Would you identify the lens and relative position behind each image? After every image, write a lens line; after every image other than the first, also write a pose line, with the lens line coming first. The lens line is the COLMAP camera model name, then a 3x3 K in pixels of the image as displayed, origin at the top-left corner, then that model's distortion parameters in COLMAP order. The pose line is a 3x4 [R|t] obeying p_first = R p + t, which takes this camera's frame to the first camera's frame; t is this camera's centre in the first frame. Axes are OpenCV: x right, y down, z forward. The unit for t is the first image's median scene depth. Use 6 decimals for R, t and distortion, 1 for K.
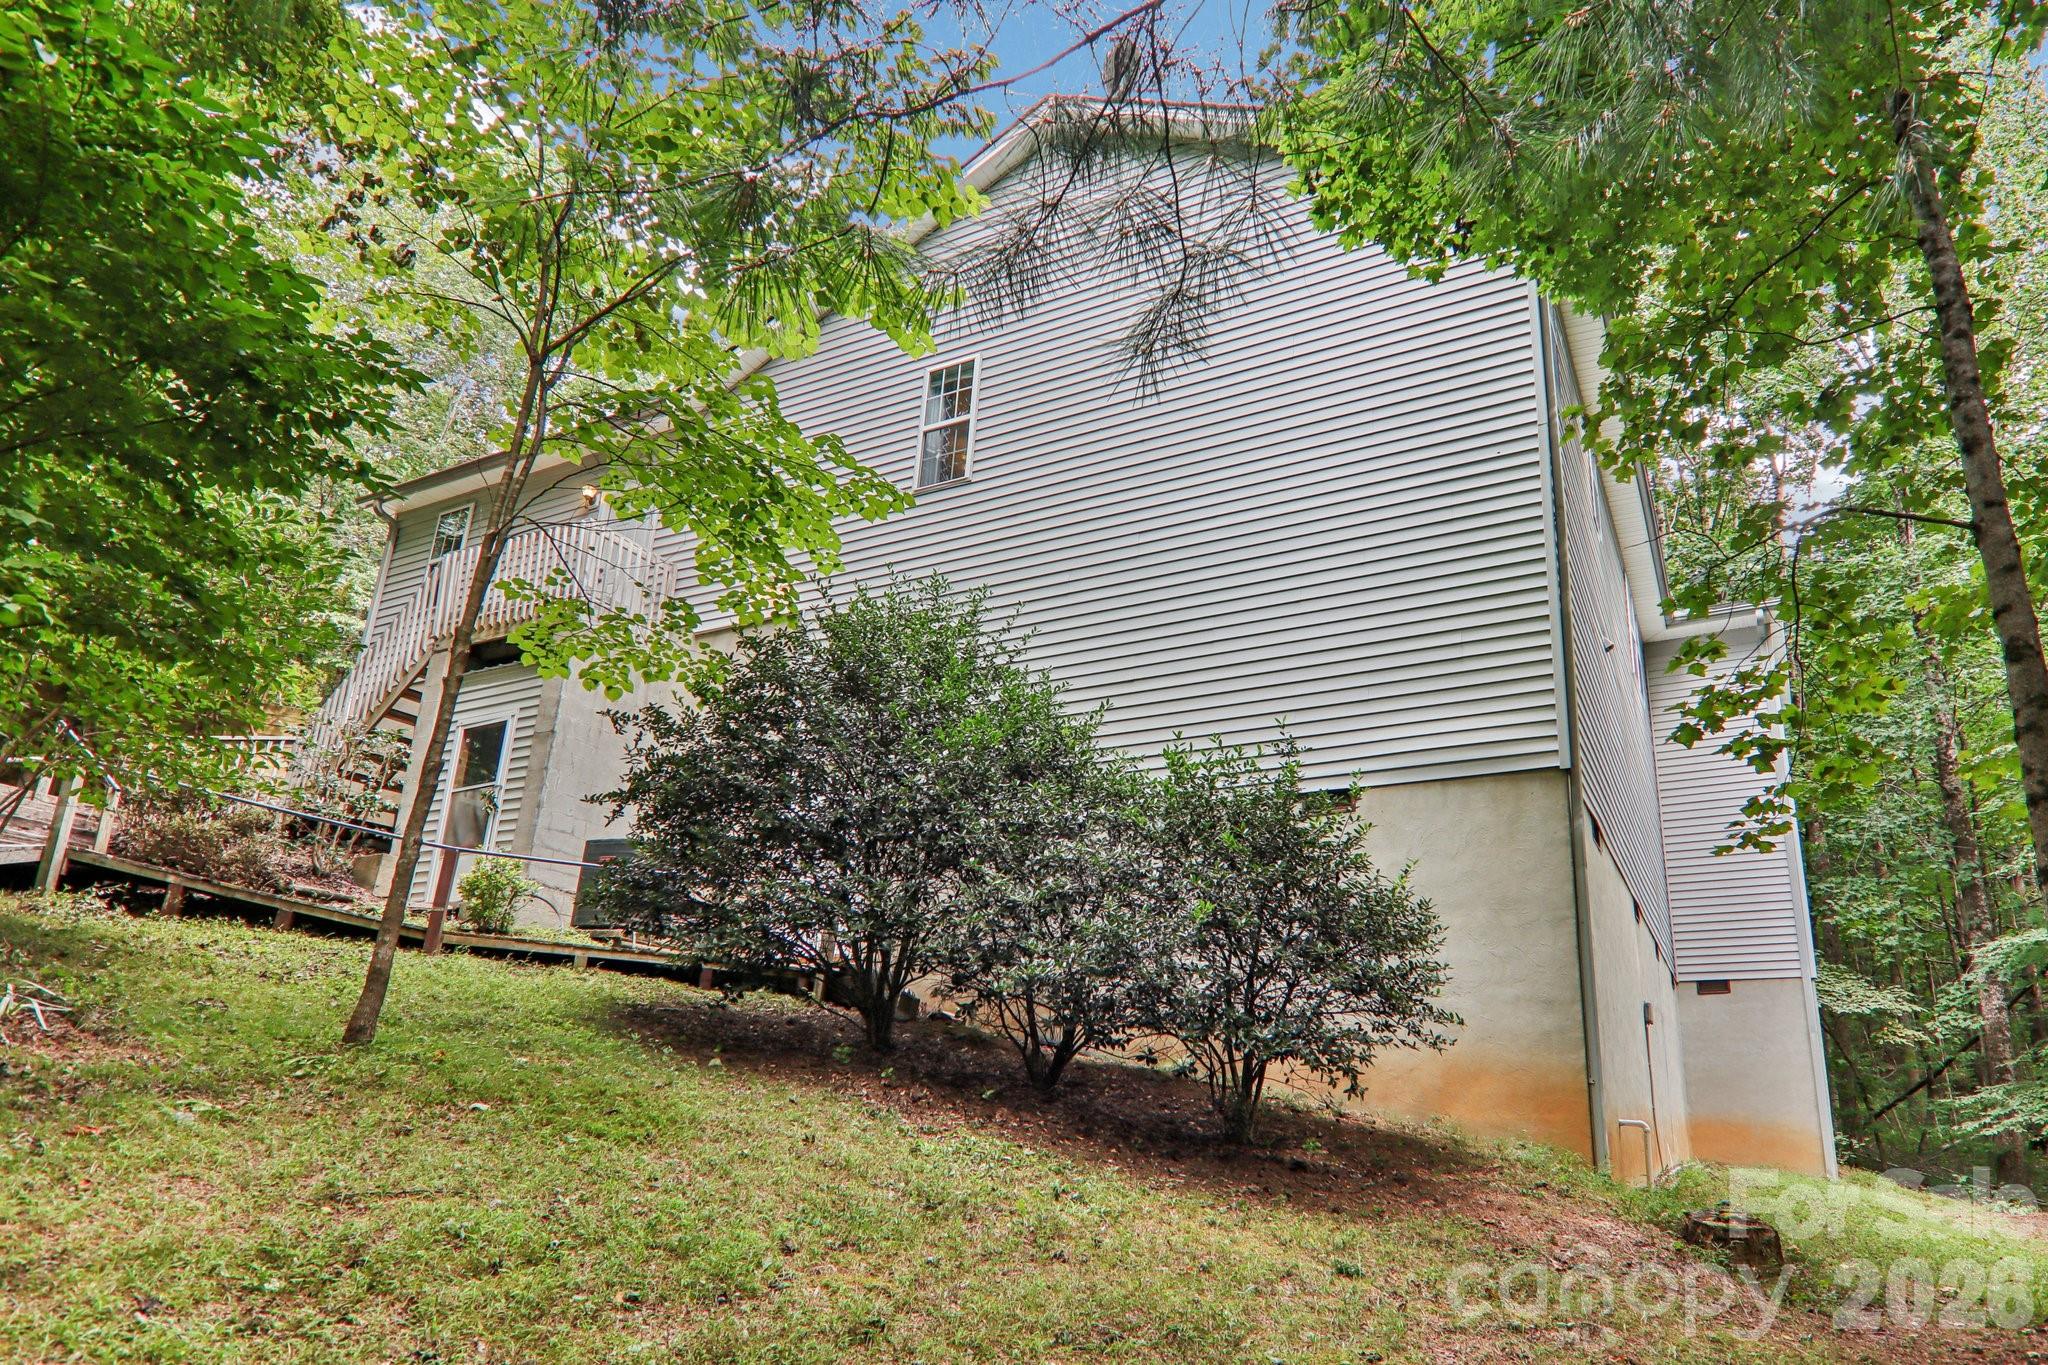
lens RADIAL K [[1187.0, 0, 1062.8], [0, 1187.0, 690.1], [0, 0, 1]] dist [0.012141, -0.022465]
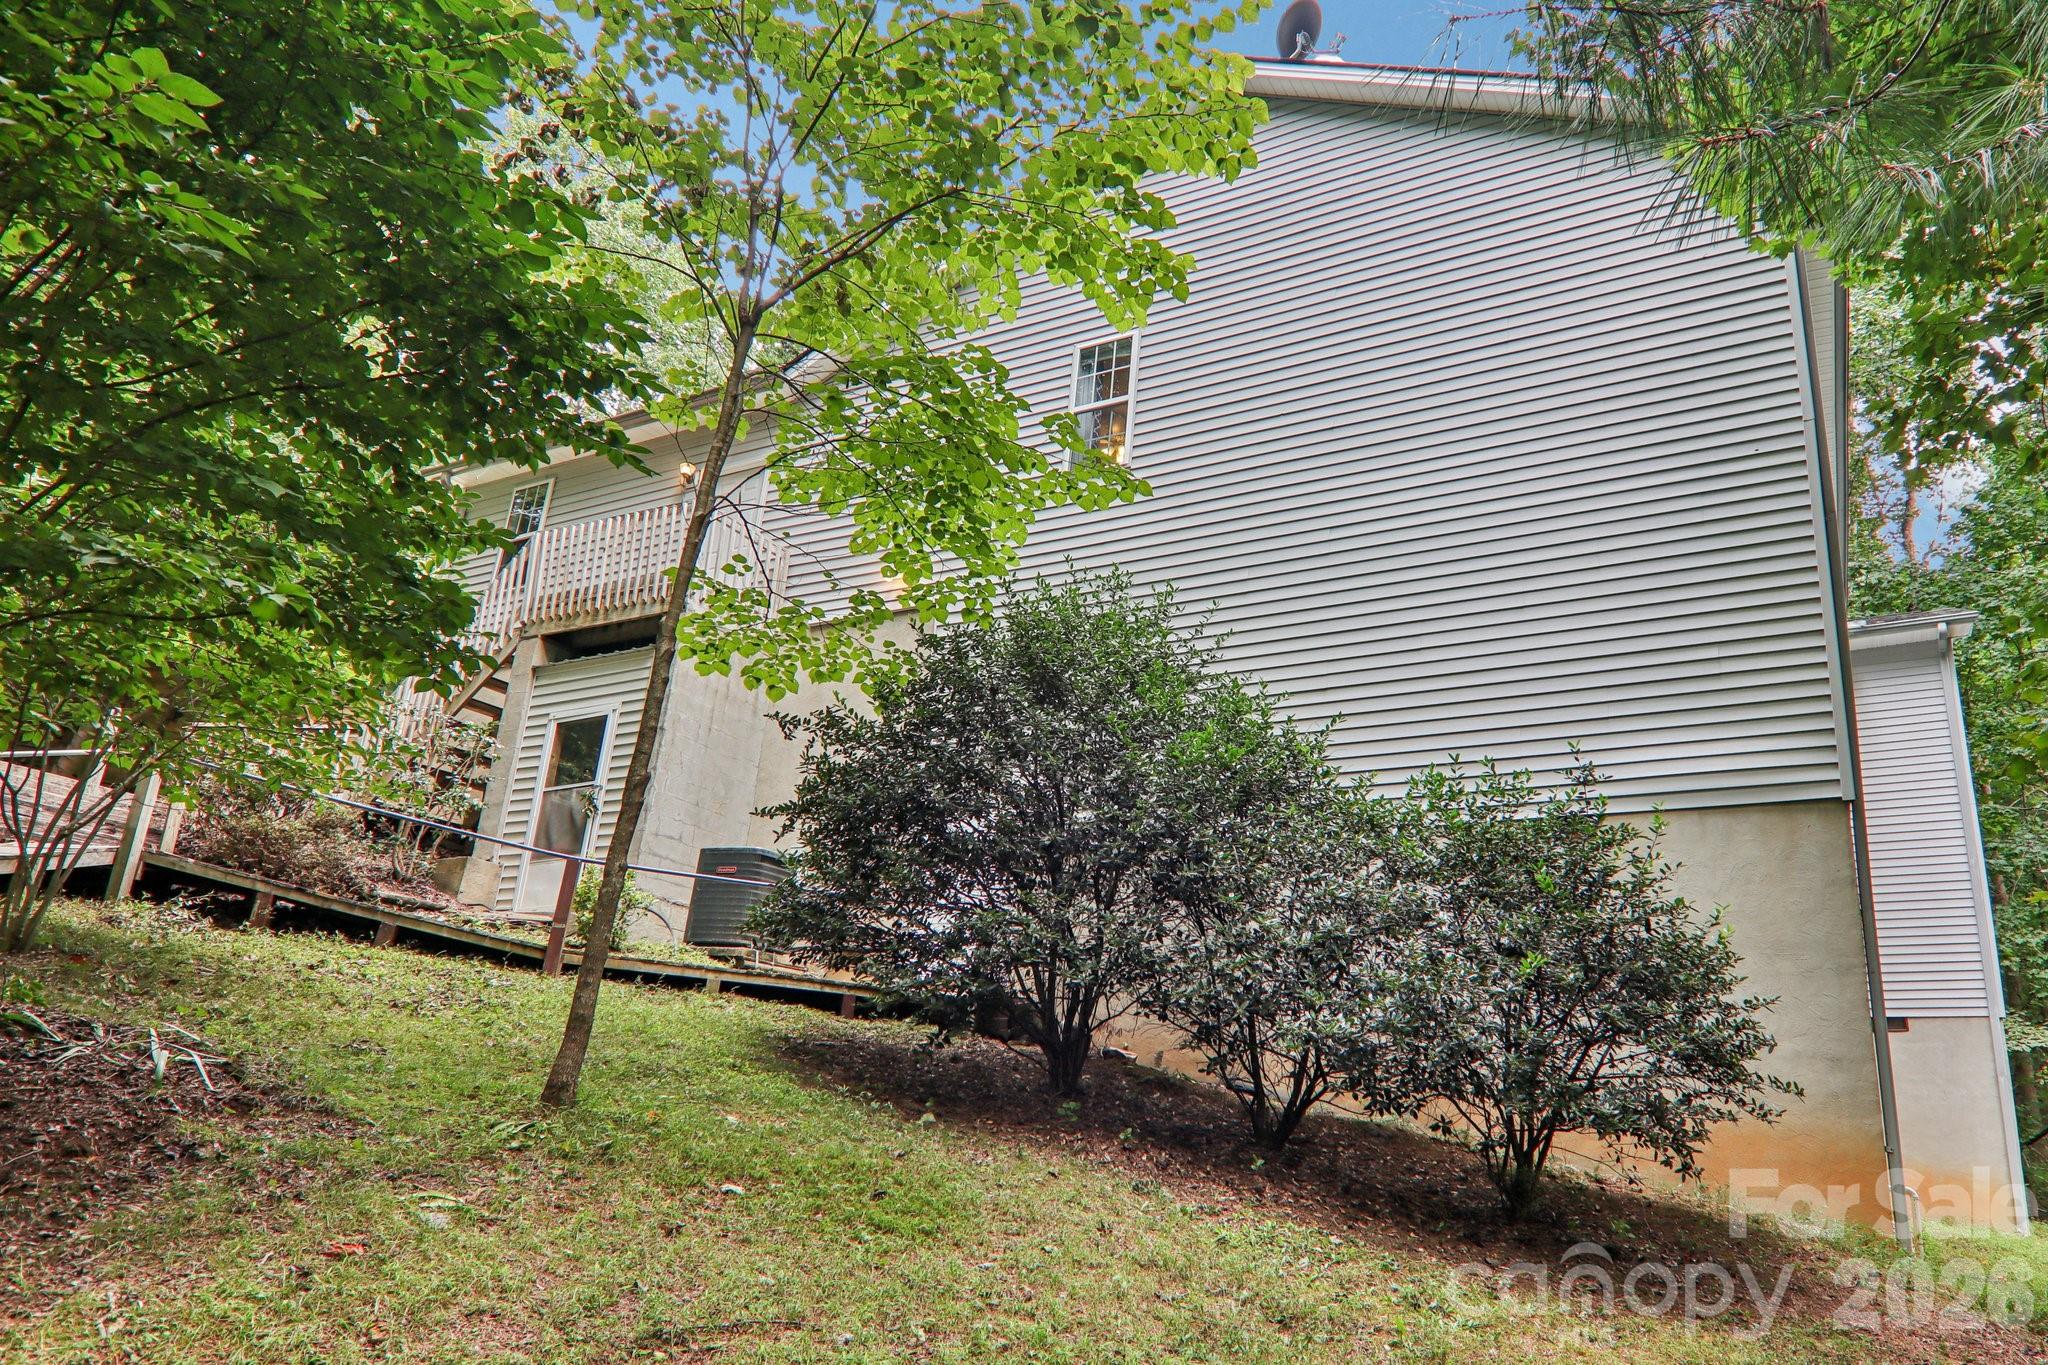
lens RADIAL K [[1187.0, 0, 1028.0], [0, 1187.0, 666.8], [0, 0, 1]] dist [0.012141, -0.022465]
pose [[0.999727, 0.020473, 0.011260, -0.202802], [-0.020373, 0.999753, -0.008876, -0.013954], [-0.011439, 0.008644, 0.999897, 0.097231]]
